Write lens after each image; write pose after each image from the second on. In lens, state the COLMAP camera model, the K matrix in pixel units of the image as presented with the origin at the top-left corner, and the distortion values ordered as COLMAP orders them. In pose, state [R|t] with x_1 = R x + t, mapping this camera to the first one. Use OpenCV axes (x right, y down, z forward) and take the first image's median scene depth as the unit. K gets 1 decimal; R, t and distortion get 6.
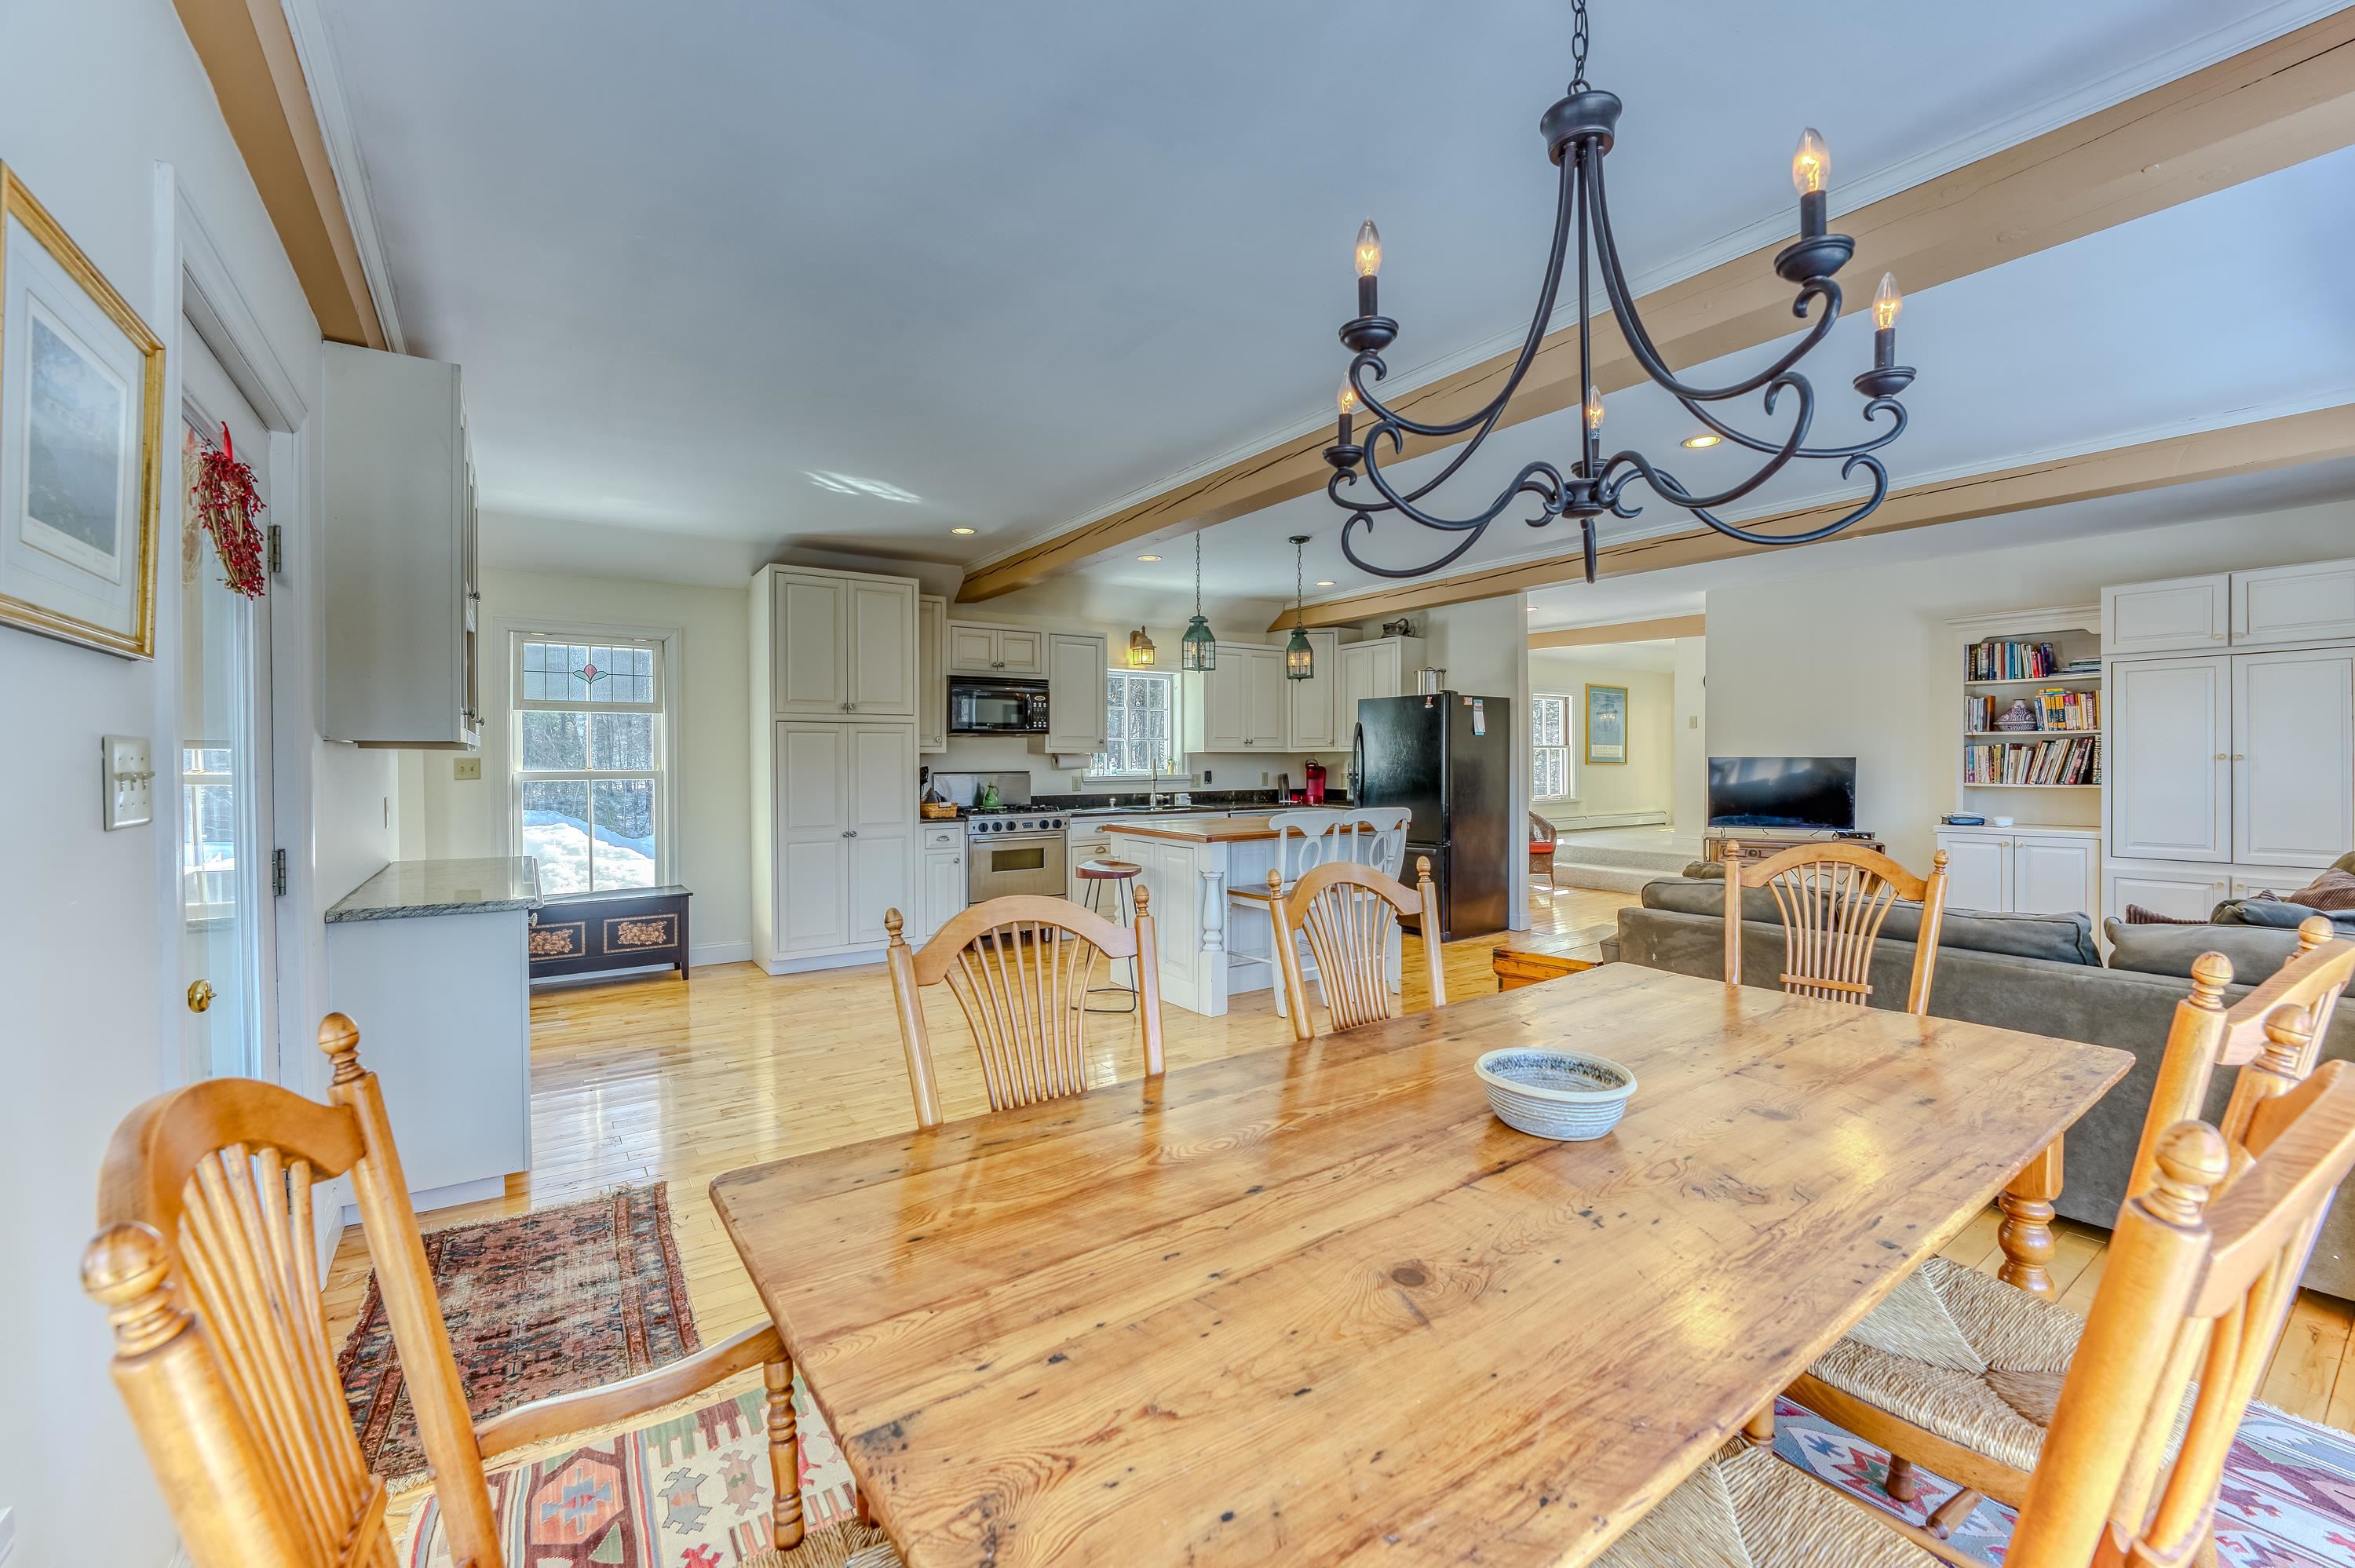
lens RADIAL K [[957.8, 0, 1166.6], [0, 957.8, 770.2], [0, 0, 1]] dist [-0.020554, -0.000356]
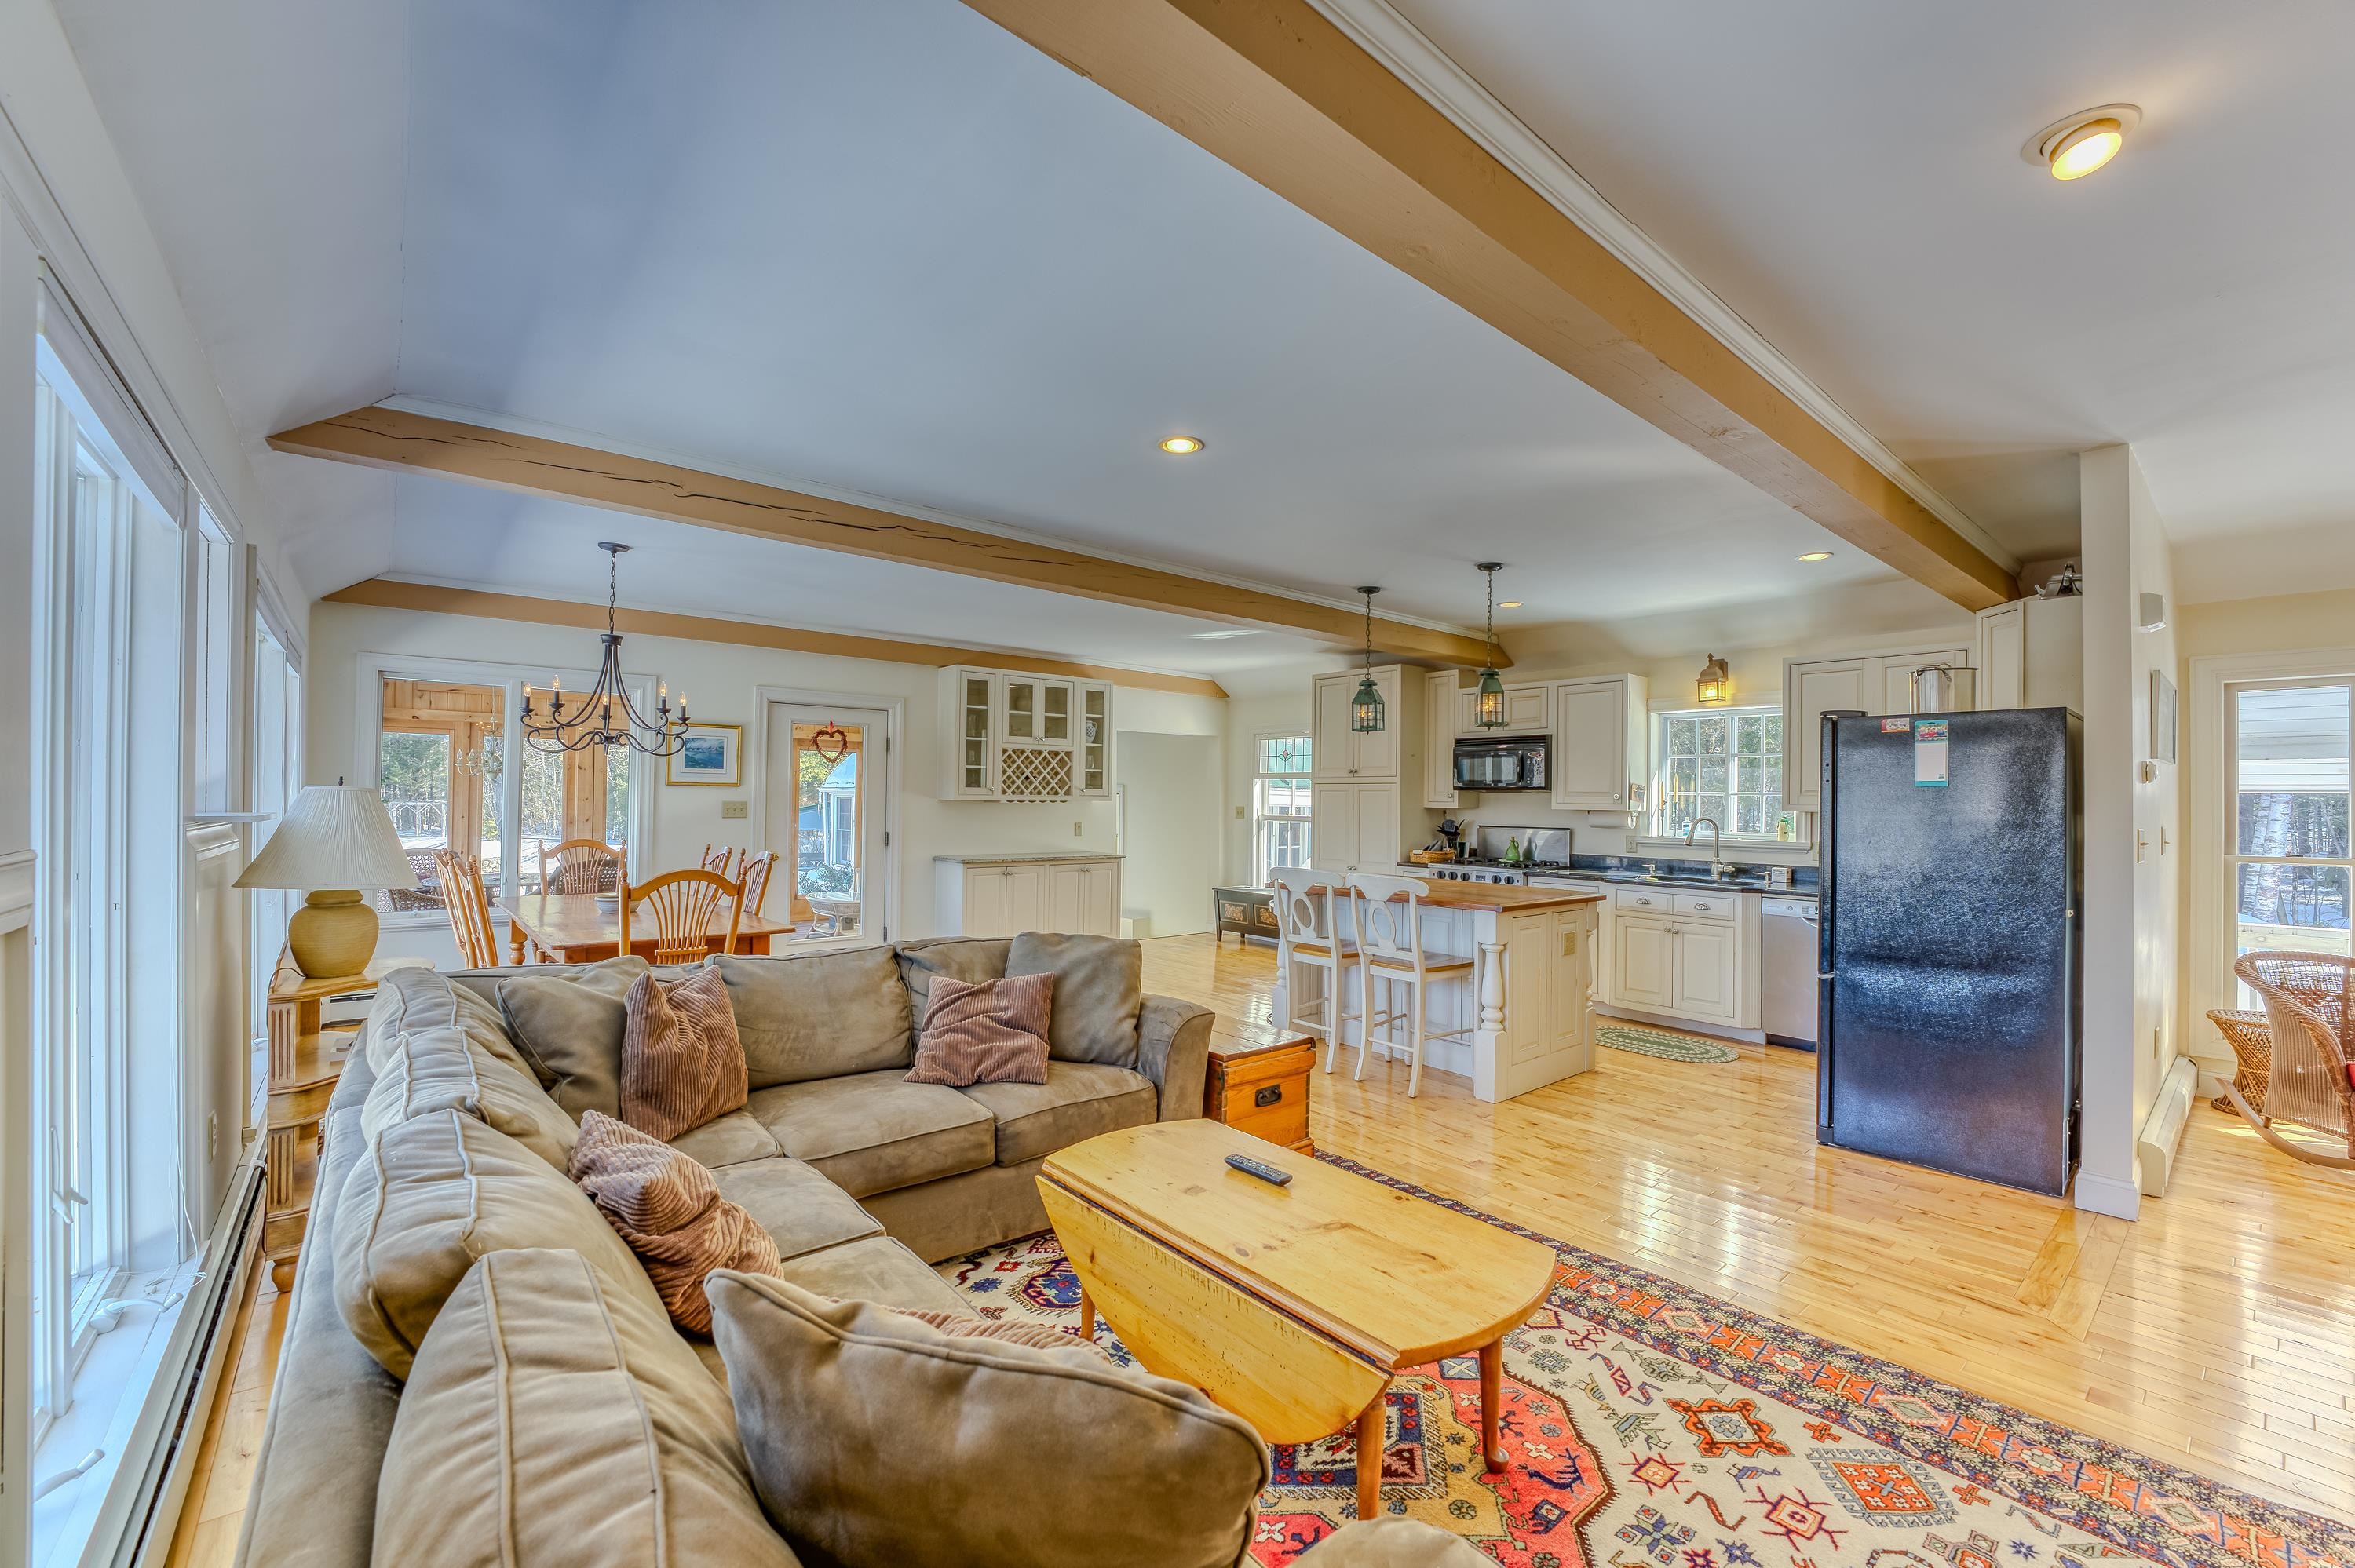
lens RADIAL K [[957.8, 0, 1162.4], [0, 957.8, 789.8], [0, 0, 1]] dist [-0.020554, -0.000356]
pose [[0.073361, -0.006743, -0.997283, 0.889560], [-0.022169, 0.999719, -0.008390, -0.022830], [0.997059, 0.022724, 0.073191, 0.588138]]
